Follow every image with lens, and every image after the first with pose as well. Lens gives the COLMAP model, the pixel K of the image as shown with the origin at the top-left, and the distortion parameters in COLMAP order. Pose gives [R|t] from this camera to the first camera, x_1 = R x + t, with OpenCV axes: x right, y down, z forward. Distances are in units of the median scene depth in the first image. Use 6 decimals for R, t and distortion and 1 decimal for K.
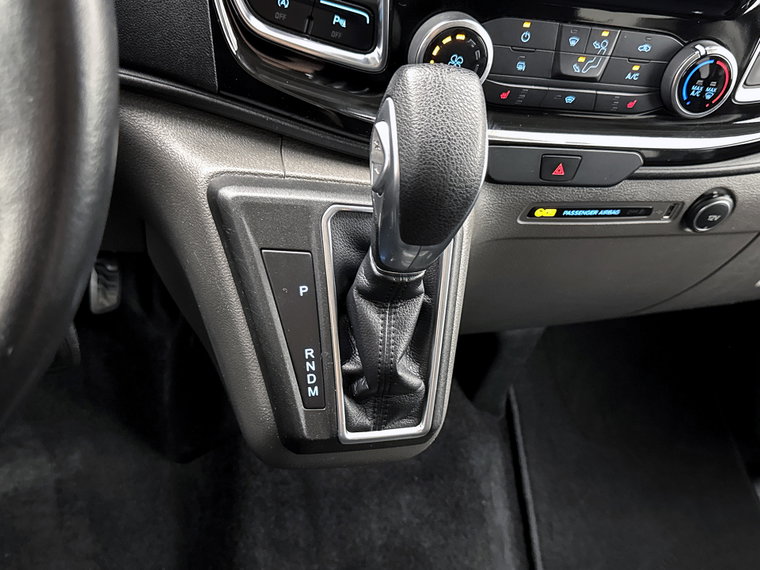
lens RADIAL K [[742.9, 0, 380.0], [0, 742.9, 285.0], [0, 0, 1]] dist [0.177099, -0.423639]
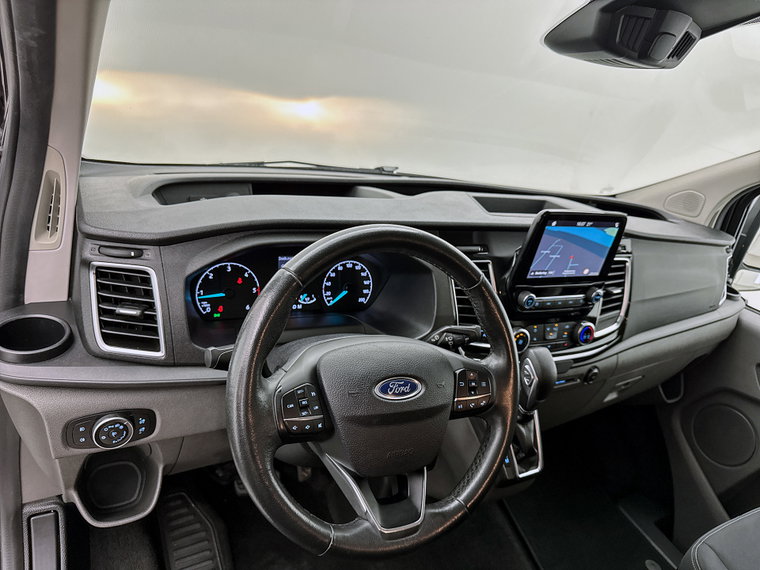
lens RADIAL K [[537.9, 0, 380.0], [0, 537.9, 285.0], [0, 0, 1]] dist [0.157400, -0.365087]
pose [[0.962844, -0.131346, 0.235965, -0.944602], [0.197964, 0.937592, -0.285887, 0.013745], [-0.183689, 0.321977, 0.928757, -1.047186]]
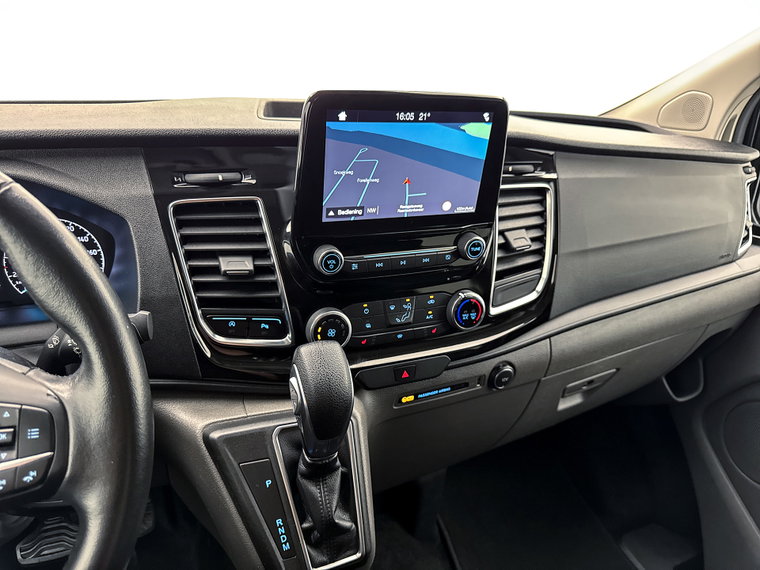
lens RADIAL K [[537.9, 0, 380.0], [0, 537.9, 285.0], [0, 0, 1]] dist [0.157400, -0.365087]
pose [[0.971429, -0.205445, 0.118817, 0.080118], [0.232167, 0.926478, -0.296205, 0.015924], [-0.049228, 0.315328, 0.947705, -0.291624]]
